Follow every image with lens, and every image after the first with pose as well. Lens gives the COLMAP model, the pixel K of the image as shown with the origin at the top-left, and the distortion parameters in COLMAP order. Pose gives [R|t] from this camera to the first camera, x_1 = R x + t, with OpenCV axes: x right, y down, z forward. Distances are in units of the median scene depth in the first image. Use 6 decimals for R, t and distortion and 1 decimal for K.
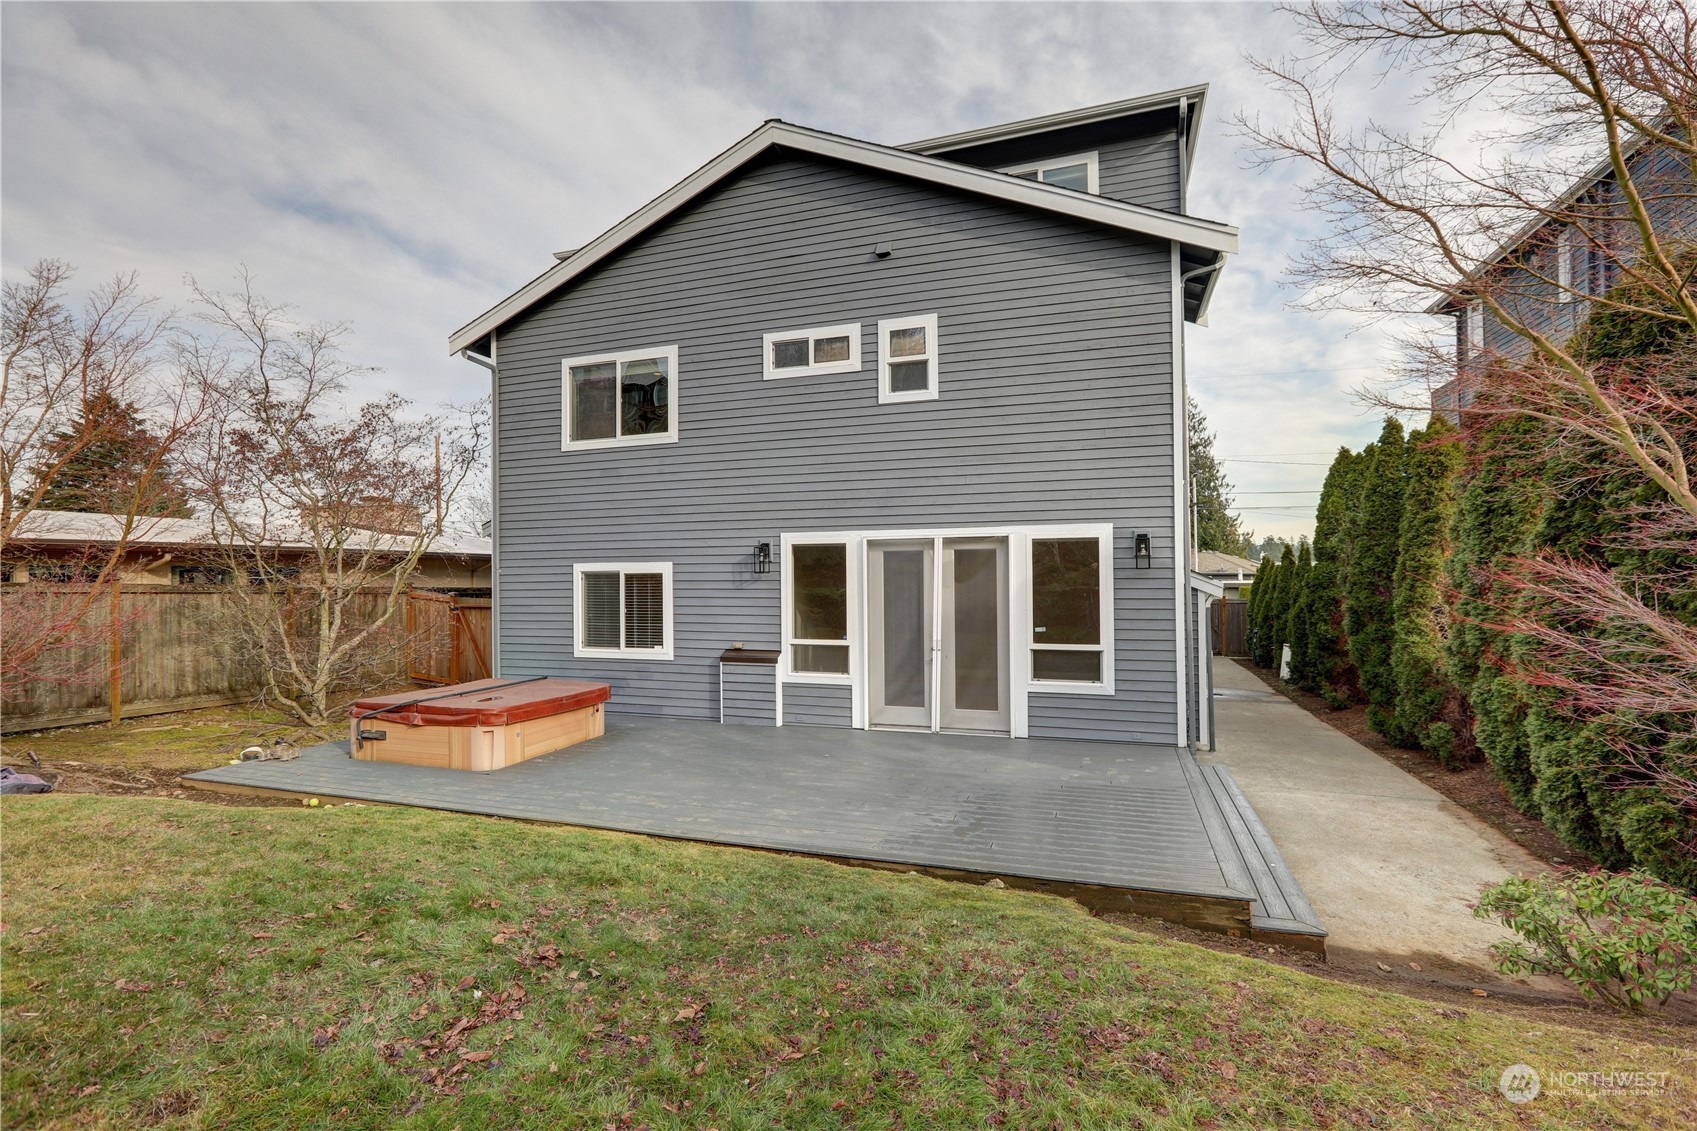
lens RADIAL K [[773.9, 0, 841.3], [0, 773.9, 567.0], [0, 0, 1]] dist [0.003332, -0.000269]
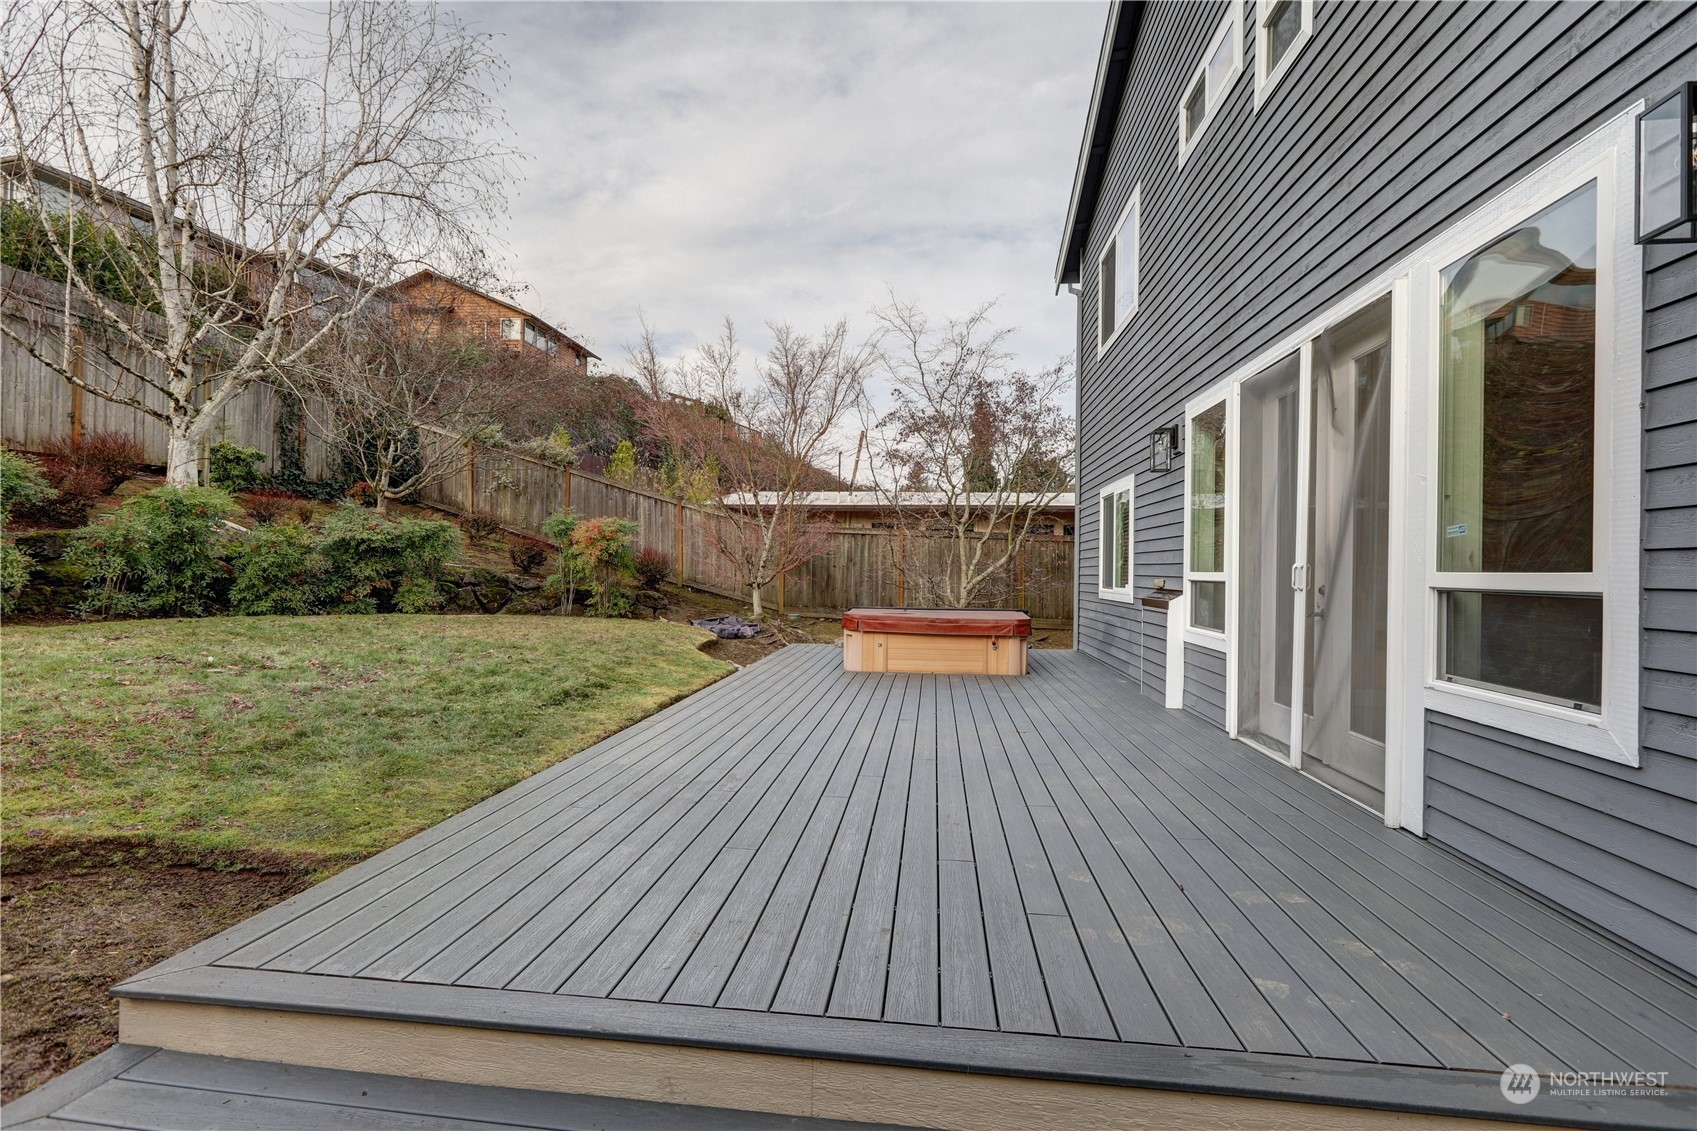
lens RADIAL K [[773.9, 0, 841.3], [0, 773.9, 567.0], [0, 0, 1]] dist [0.003332, -0.000269]
pose [[0.210762, 0.007442, -0.977509, 0.535610], [-0.001674, 0.999972, 0.007253, 0.095781], [0.977536, 0.000108, 0.210769, 0.673569]]
